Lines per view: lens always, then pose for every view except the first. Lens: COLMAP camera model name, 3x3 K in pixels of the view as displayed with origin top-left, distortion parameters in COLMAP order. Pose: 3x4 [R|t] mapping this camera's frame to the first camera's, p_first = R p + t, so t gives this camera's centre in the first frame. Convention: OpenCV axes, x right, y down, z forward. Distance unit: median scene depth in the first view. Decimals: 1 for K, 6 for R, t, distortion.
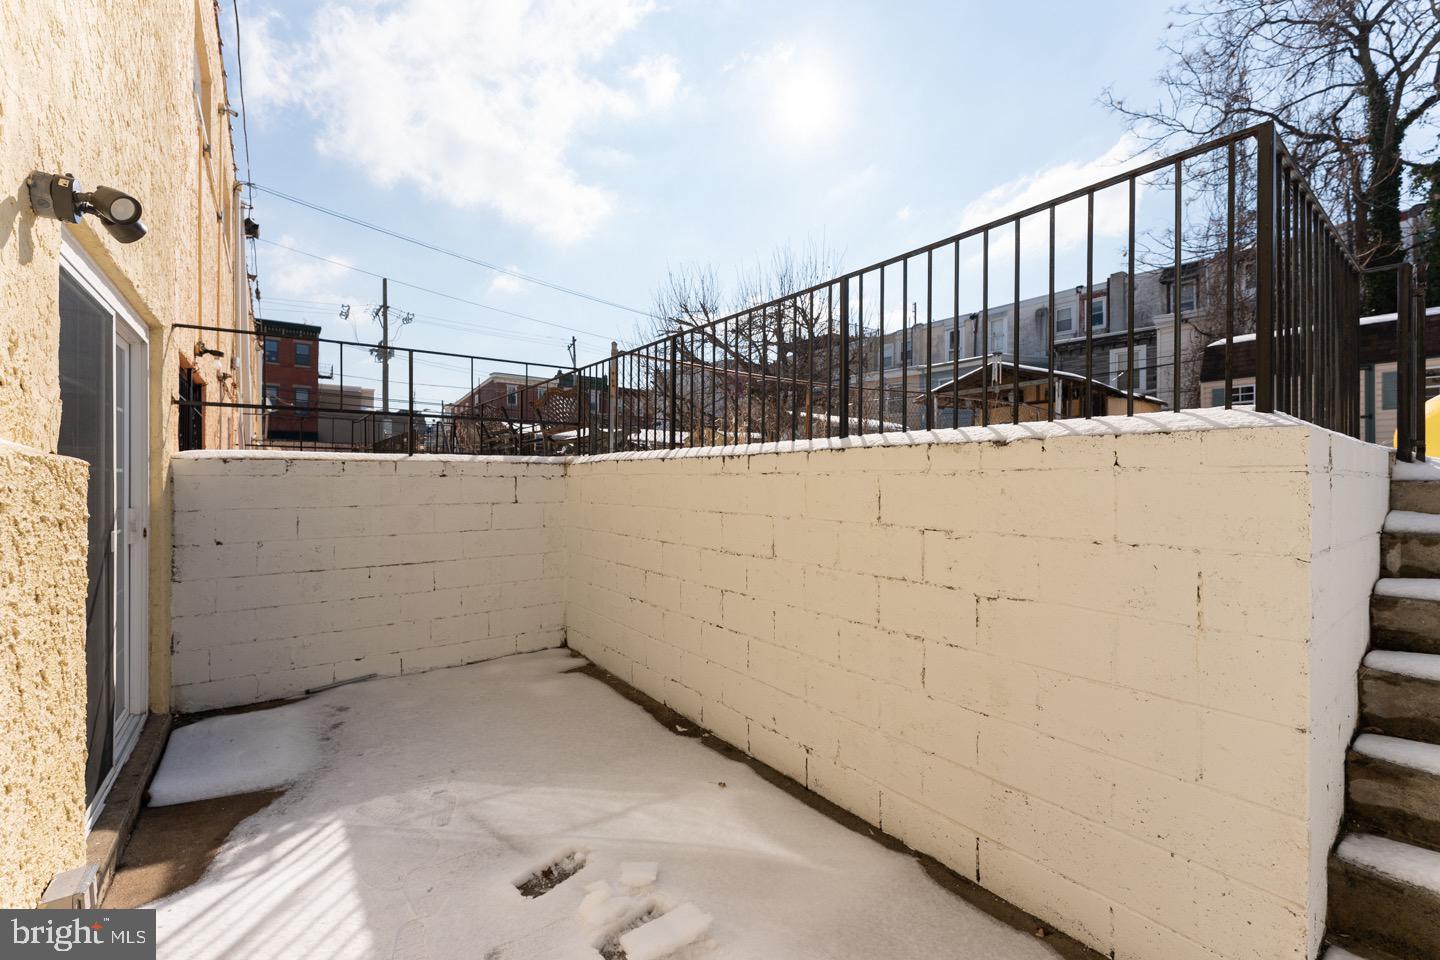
lens RADIAL K [[583.3, 0, 709.4], [0, 583.3, 478.0], [0, 0, 1]] dist [-0.003217, -0.000656]
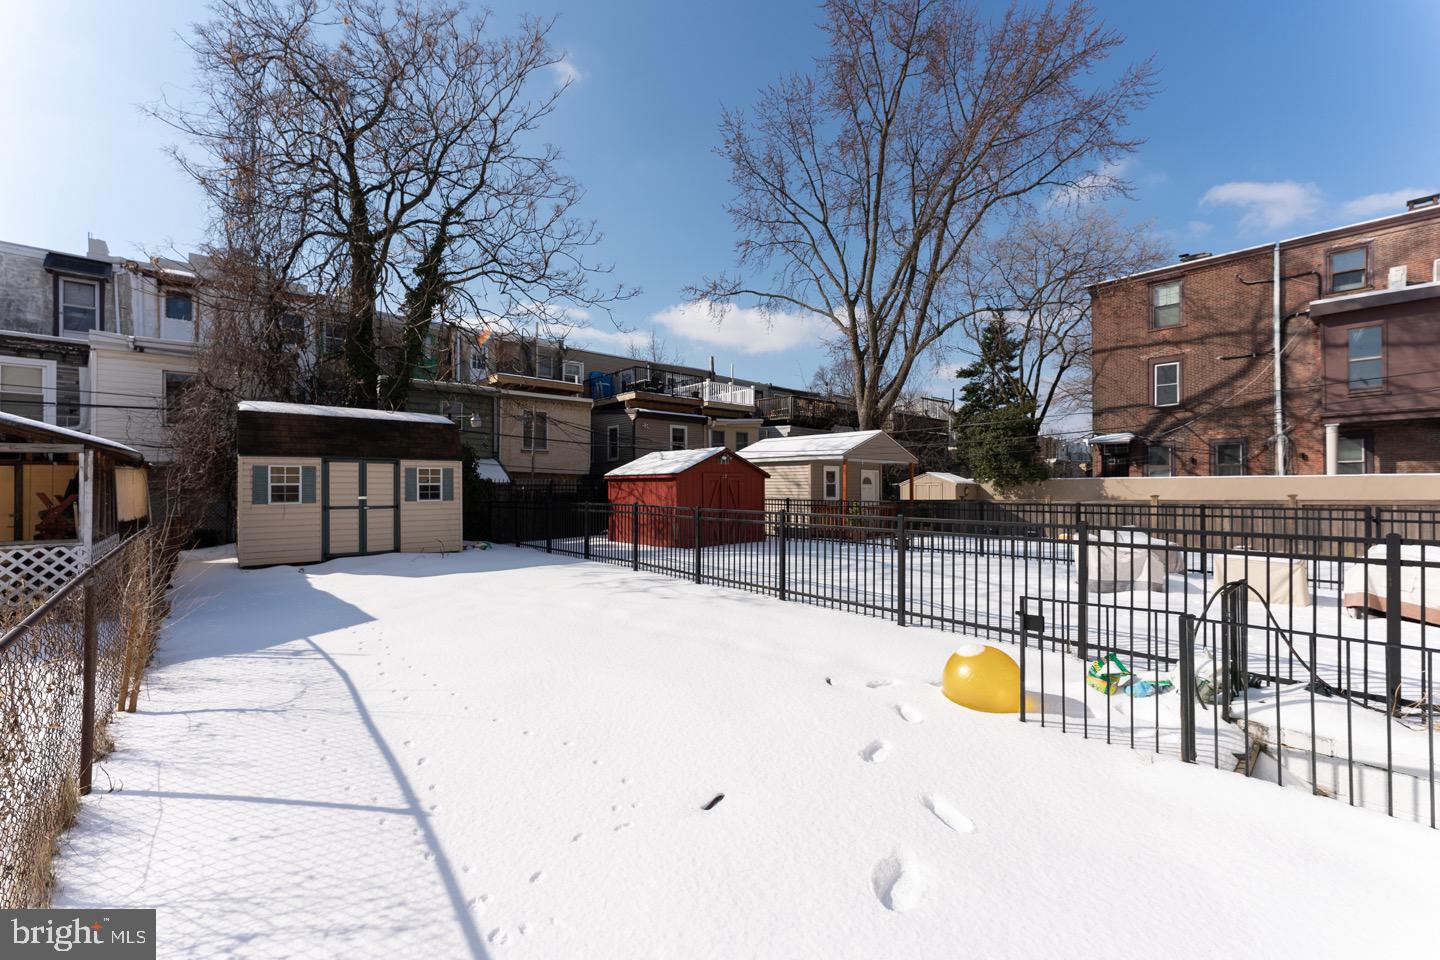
lens RADIAL K [[583.3, 0, 714.2], [0, 583.3, 487.2], [0, 0, 1]] dist [-0.003217, -0.000656]
pose [[-0.071503, -0.007259, 0.997414, -0.011240], [-0.000592, 0.999974, 0.007235, -0.453139], [-0.997440, -0.000073, -0.071505, 1.437412]]
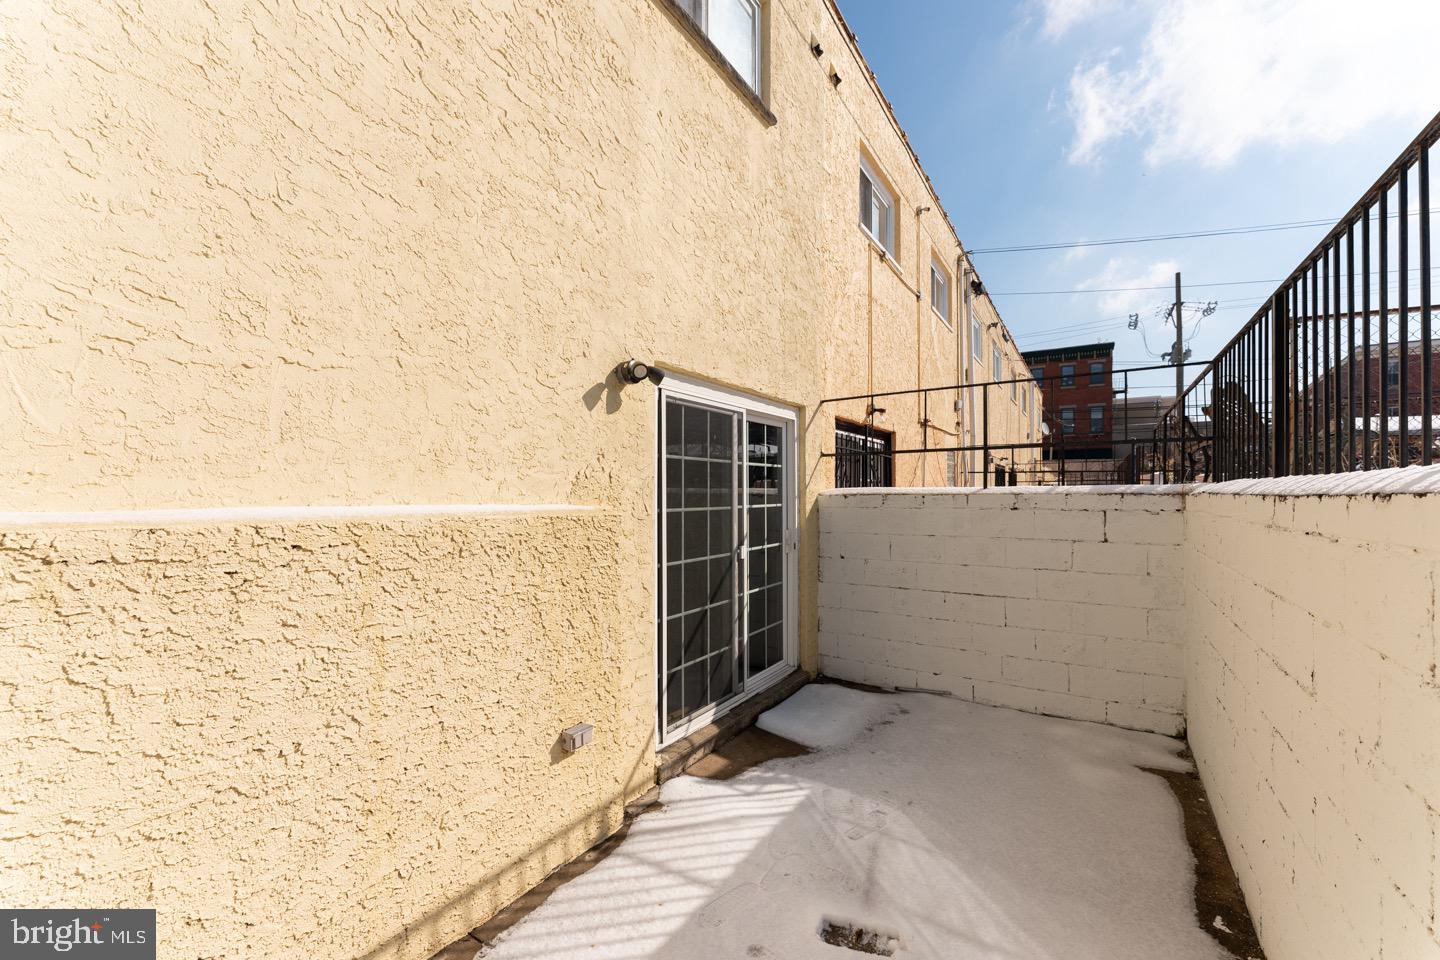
lens RADIAL K [[583.3, 0, 724.0], [0, 583.3, 489.3], [0, 0, 1]] dist [-0.003217, -0.000656]
pose [[0.363364, -0.008056, -0.931613, 0.319330], [0.002682, 0.999968, -0.007601, -0.036072], [0.931644, 0.000263, 0.363373, 0.247471]]
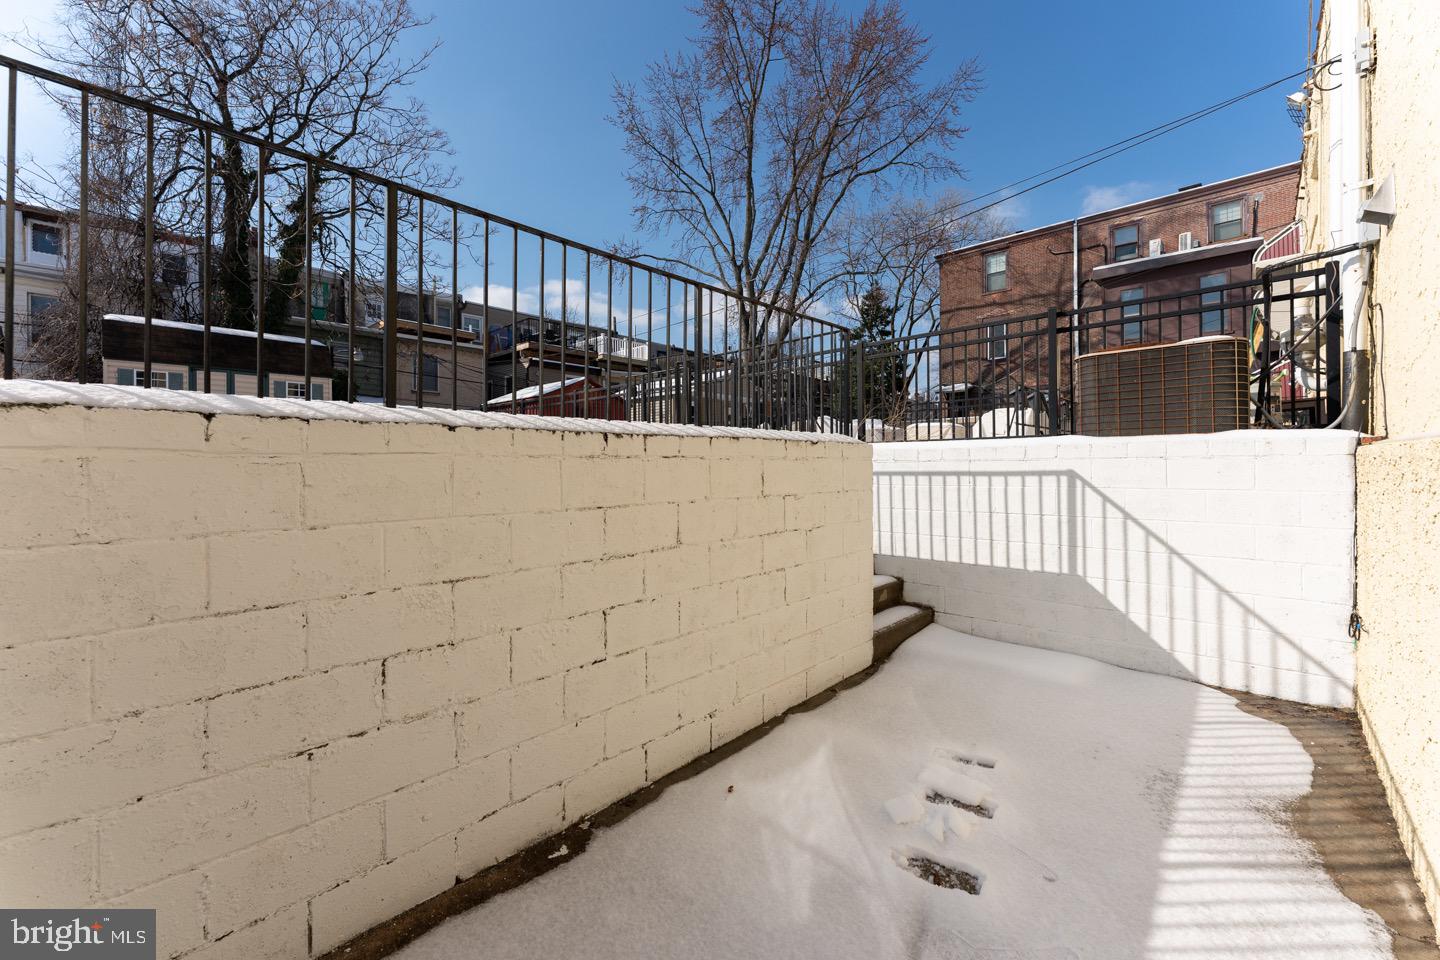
lens RADIAL K [[583.3, 0, 715.9], [0, 583.3, 466.7], [0, 0, 1]] dist [-0.003217, -0.000656]
pose [[-0.174966, -0.003123, 0.984570, -0.654304], [0.006788, 0.999967, 0.004378, 0.003436], [-0.984551, 0.007449, -0.174939, 0.867645]]
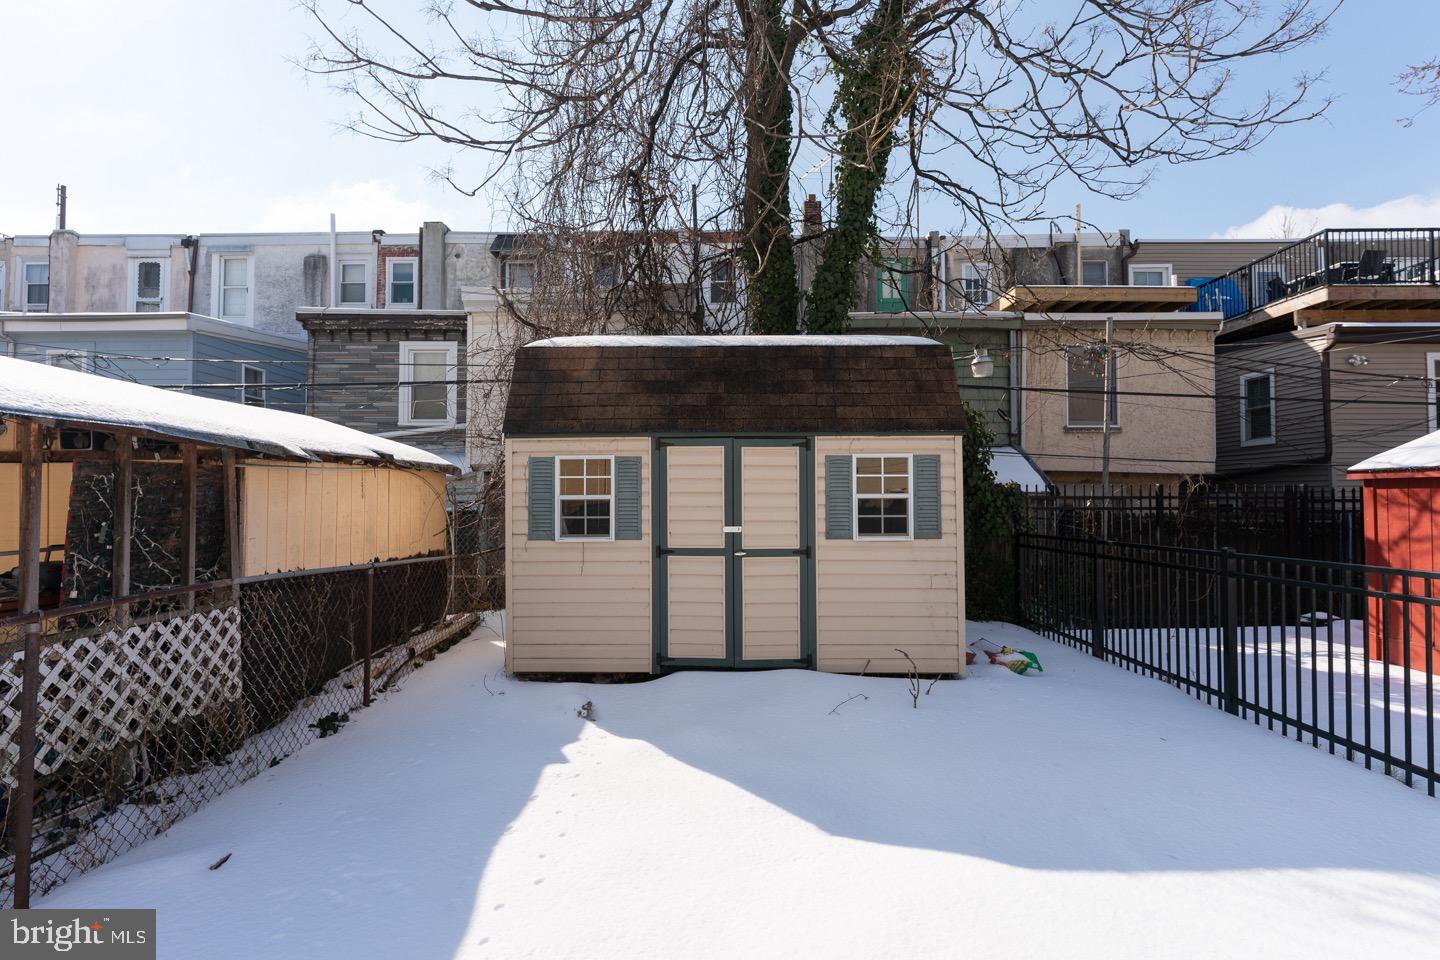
lens RADIAL K [[707.3, 0, 716.0], [0, 707.3, 480.7], [0, 0, 1]] dist [0.002280, 0.000012]
pose [[0.604751, 0.013801, 0.796295, 1.989835], [0.004033, 0.999784, -0.020390, -0.449333], [-0.796404, 0.015542, 0.604565, 2.178597]]
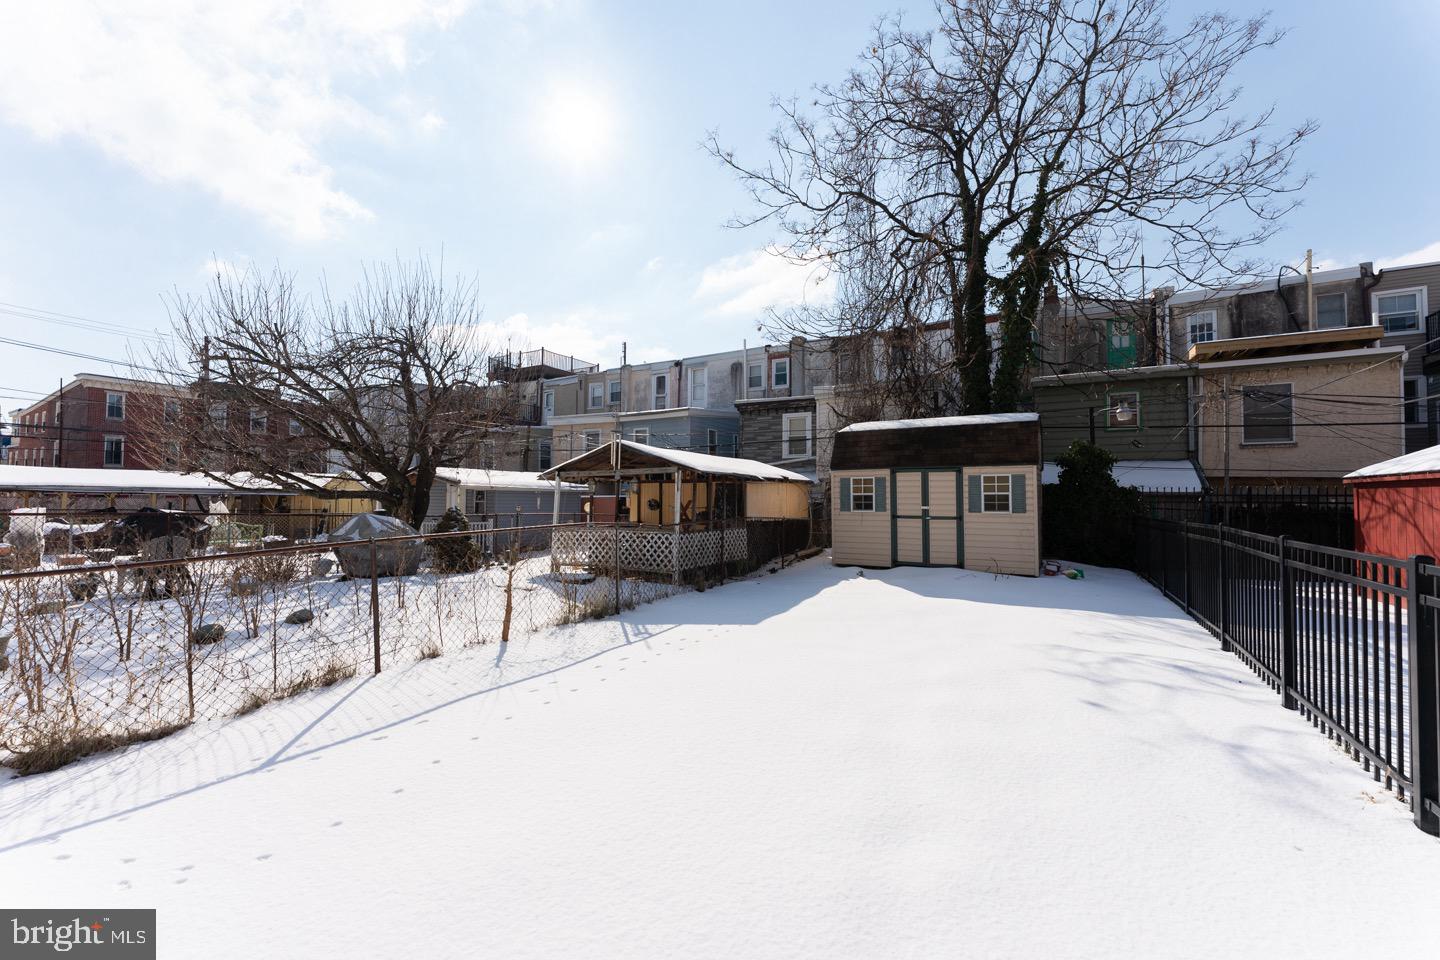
lens RADIAL K [[583.3, 0, 712.5], [0, 583.3, 482.8], [0, 0, 1]] dist [-0.003217, -0.000656]
pose [[0.919682, 0.008293, 0.392577, 1.028441], [0.002114, 0.999658, -0.026070, -0.425426], [-0.392659, 0.024806, 0.919350, 0.703221]]
